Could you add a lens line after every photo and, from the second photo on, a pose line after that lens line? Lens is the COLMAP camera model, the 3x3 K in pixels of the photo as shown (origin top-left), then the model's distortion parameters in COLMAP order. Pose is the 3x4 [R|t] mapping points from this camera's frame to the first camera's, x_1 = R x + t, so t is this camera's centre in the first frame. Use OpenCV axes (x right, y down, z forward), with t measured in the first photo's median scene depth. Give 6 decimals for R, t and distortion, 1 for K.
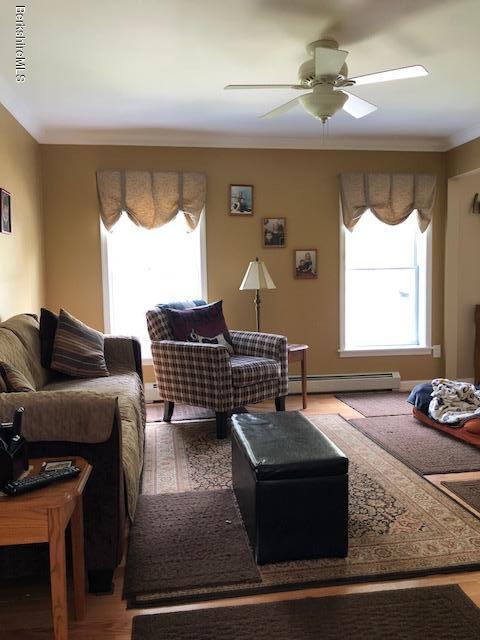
lens RADIAL K [[523.2, 0, 239.4], [0, 523.2, 319.4], [0, 0, 1]] dist [0.045112, -0.050269]
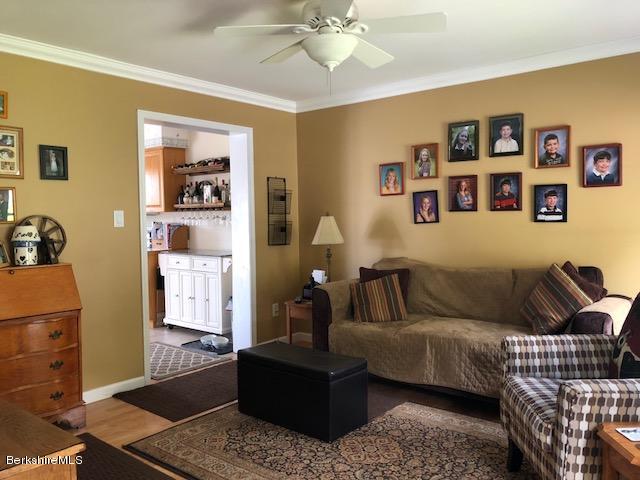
lens RADIAL K [[523.2, 0, 319.8], [0, 523.2, 238.7], [0, 0, 1]] dist [0.045112, -0.050269]
pose [[-0.741429, 0.058347, -0.668490, 0.834439], [-0.024737, 0.993159, 0.114121, -0.210474], [0.670575, 0.101150, -0.734913, 1.794784]]
